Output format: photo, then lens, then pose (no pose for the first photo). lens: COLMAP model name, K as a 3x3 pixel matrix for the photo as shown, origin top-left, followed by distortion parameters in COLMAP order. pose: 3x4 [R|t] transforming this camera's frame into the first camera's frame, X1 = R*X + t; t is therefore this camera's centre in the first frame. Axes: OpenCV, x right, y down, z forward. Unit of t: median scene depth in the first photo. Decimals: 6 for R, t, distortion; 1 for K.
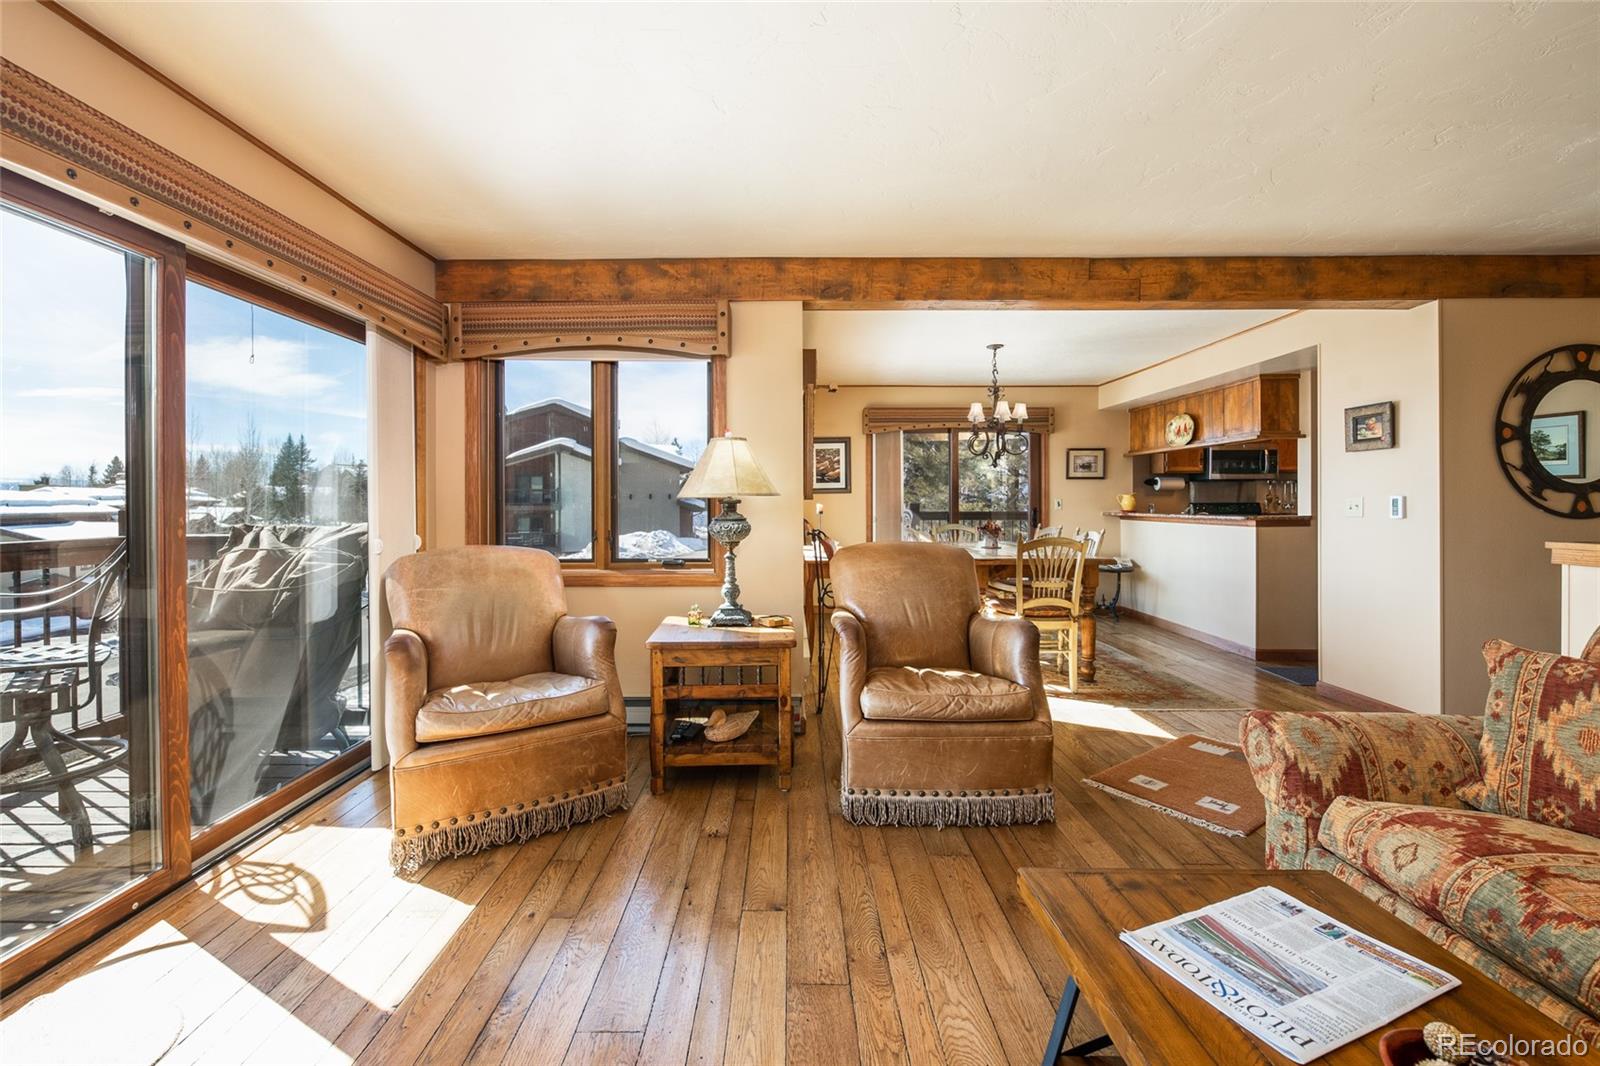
lens RADIAL K [[669.0, 0, 780.7], [0, 669.0, 506.1], [0, 0, 1]] dist [-0.002590, -0.002234]
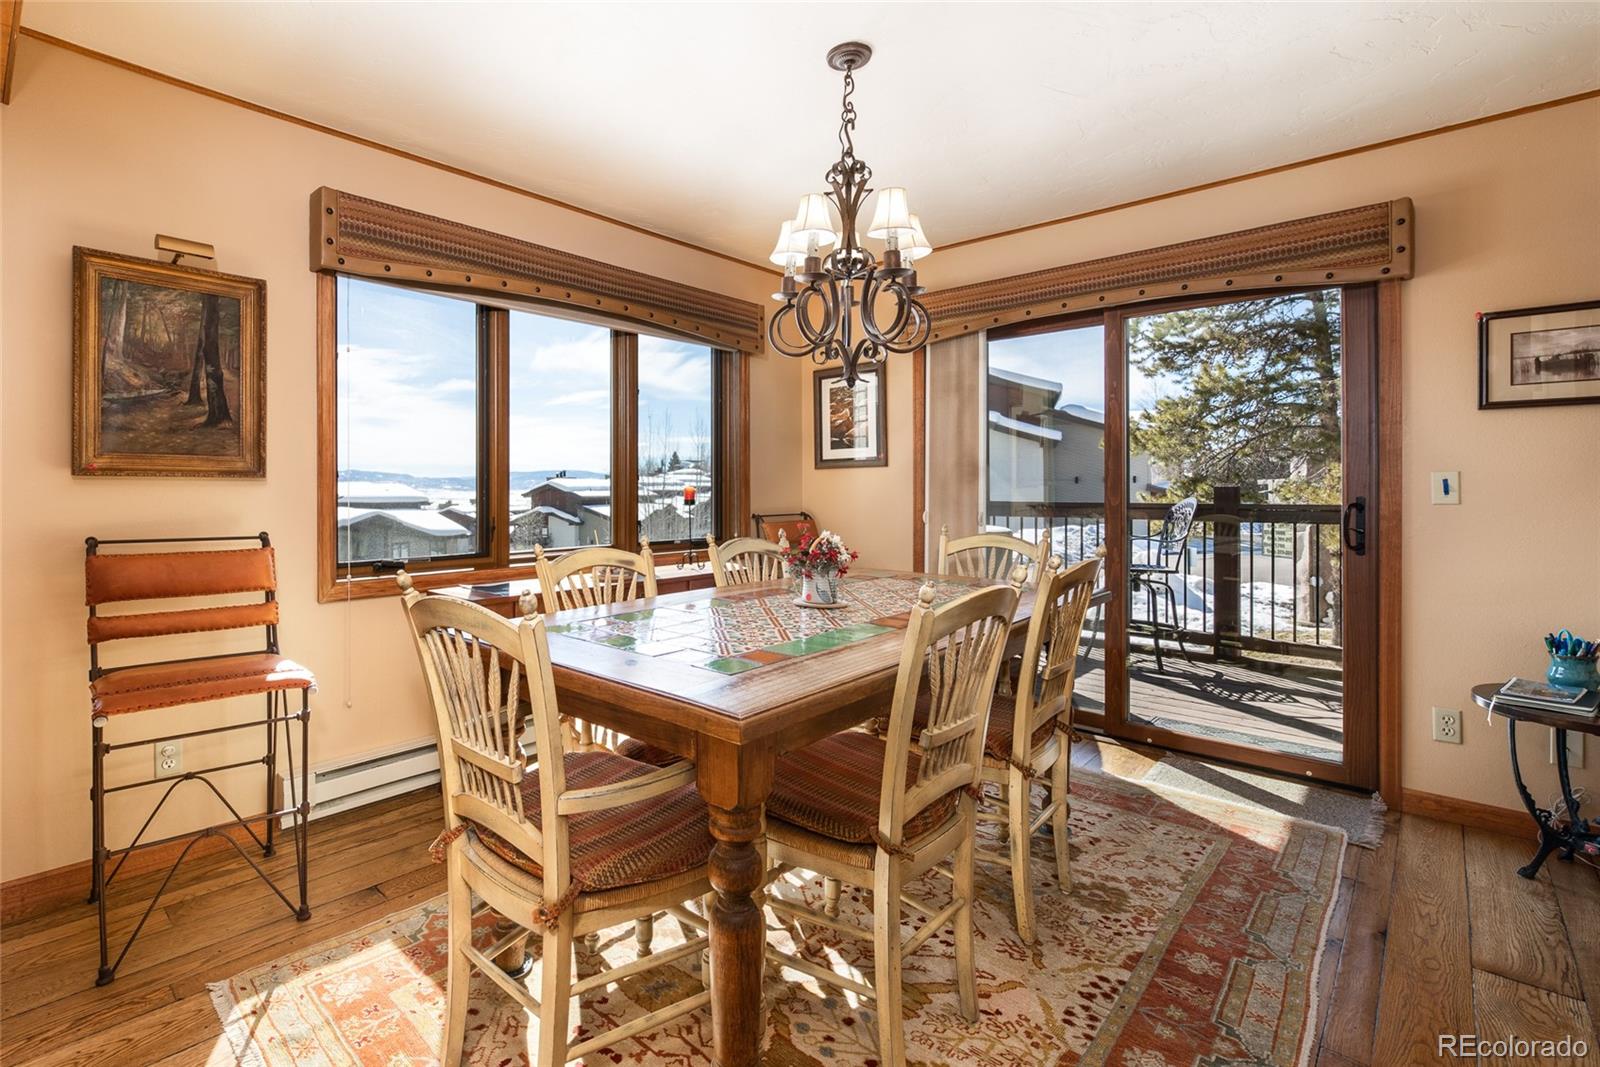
lens RADIAL K [[745.6, 0, 700.5], [0, 745.6, 492.0], [0, 0, 1]] dist [-0.000664, -0.000799]
pose [[0.720650, 0.004219, -0.693286, 0.856867], [-0.004496, 0.999989, 0.001412, 0.000375], [0.693284, 0.002099, 0.720661, 1.019643]]
